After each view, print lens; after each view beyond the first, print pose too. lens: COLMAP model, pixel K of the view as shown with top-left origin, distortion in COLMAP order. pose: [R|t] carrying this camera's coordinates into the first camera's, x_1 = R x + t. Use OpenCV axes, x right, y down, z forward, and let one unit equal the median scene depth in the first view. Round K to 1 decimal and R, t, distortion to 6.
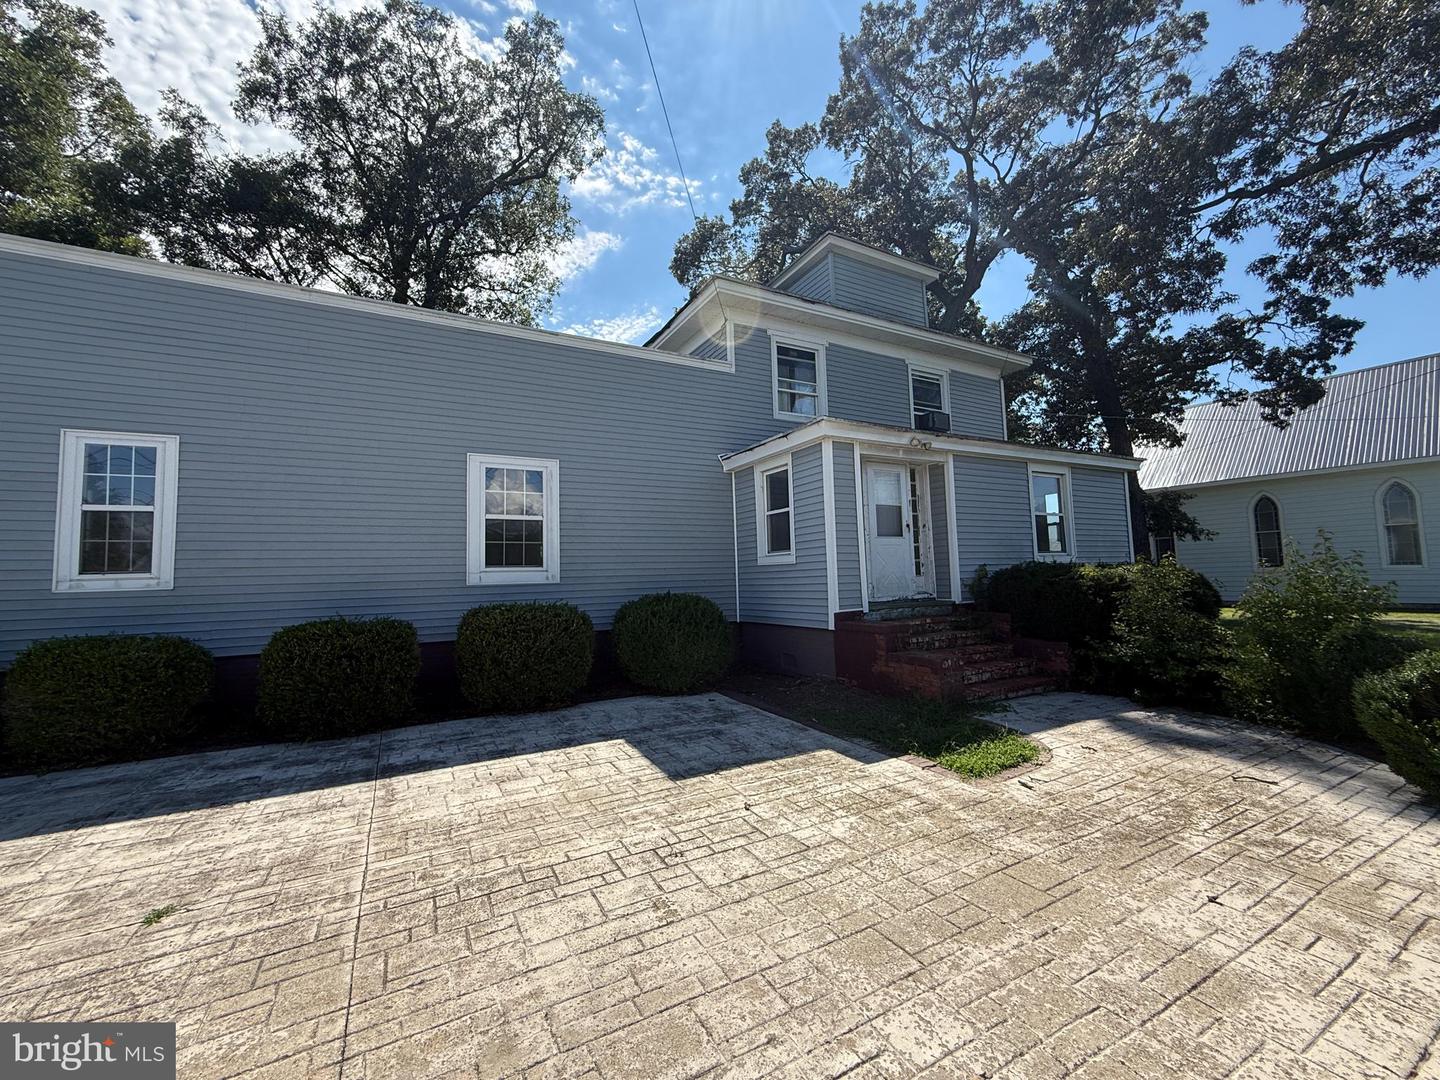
lens RADIAL K [[575.4, 0, 715.1], [0, 575.4, 538.6], [0, 0, 1]] dist [-0.001231, 0.000248]
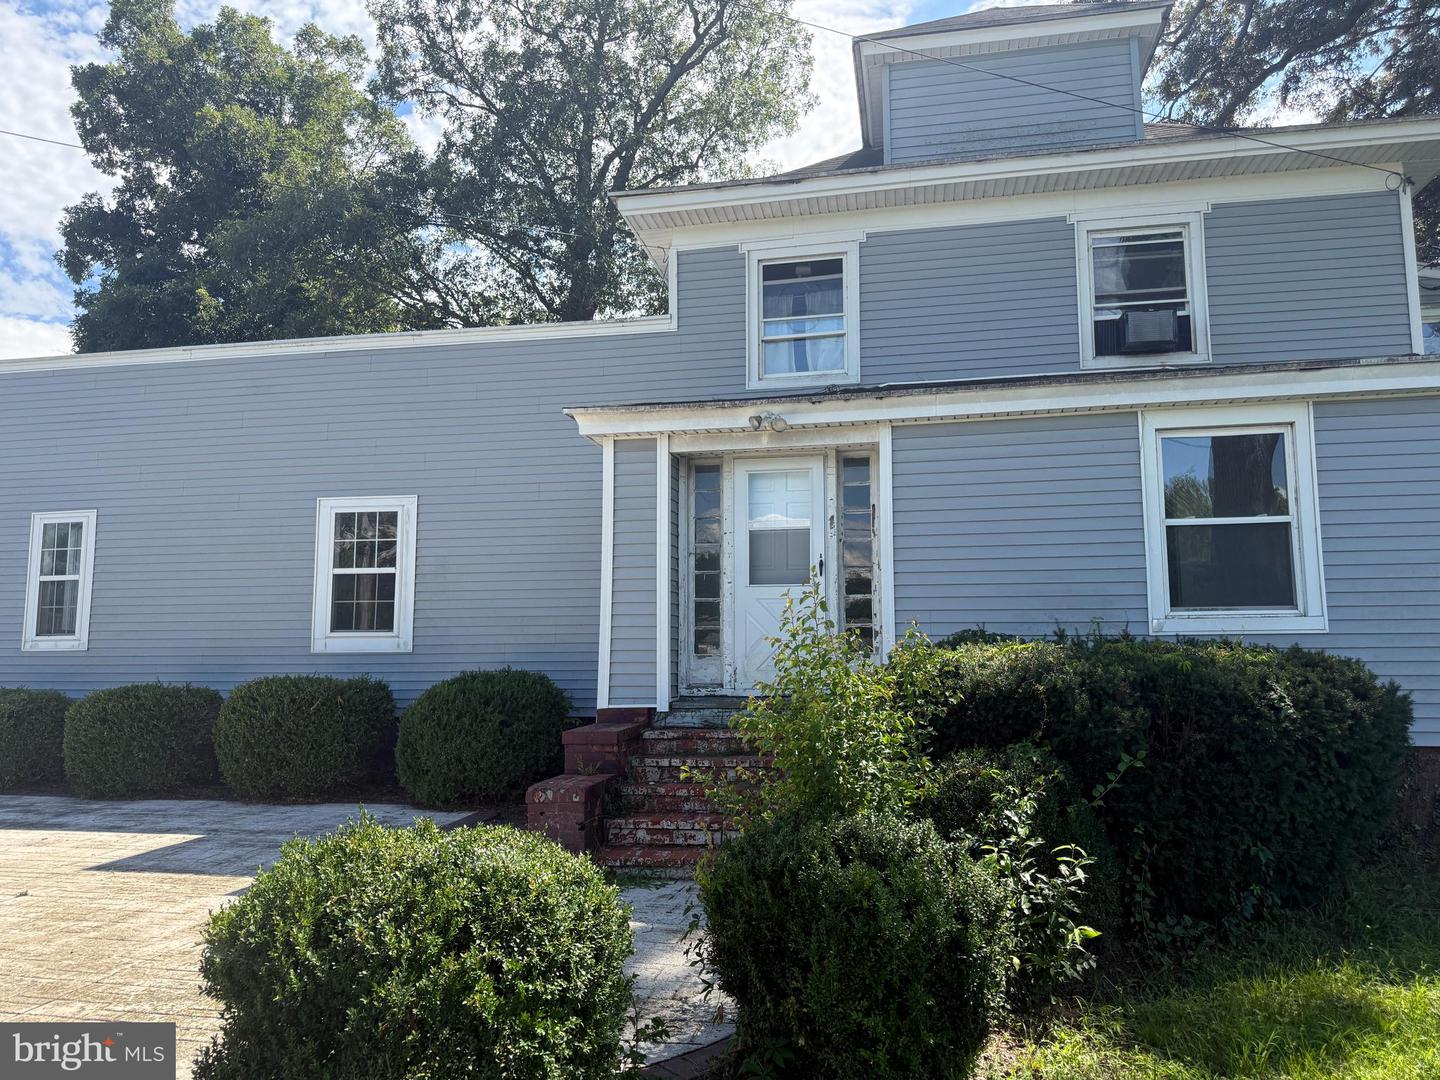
lens RADIAL K [[1013.5, 0, 724.5], [0, 1013.5, 545.1], [0, 0, 1]] dist [0.048022, -0.057934]
pose [[0.774082, -0.043690, -0.631576, 0.953858], [0.026640, 0.998980, -0.036454, -0.006944], [0.632524, 0.011393, 0.774457, 0.198329]]
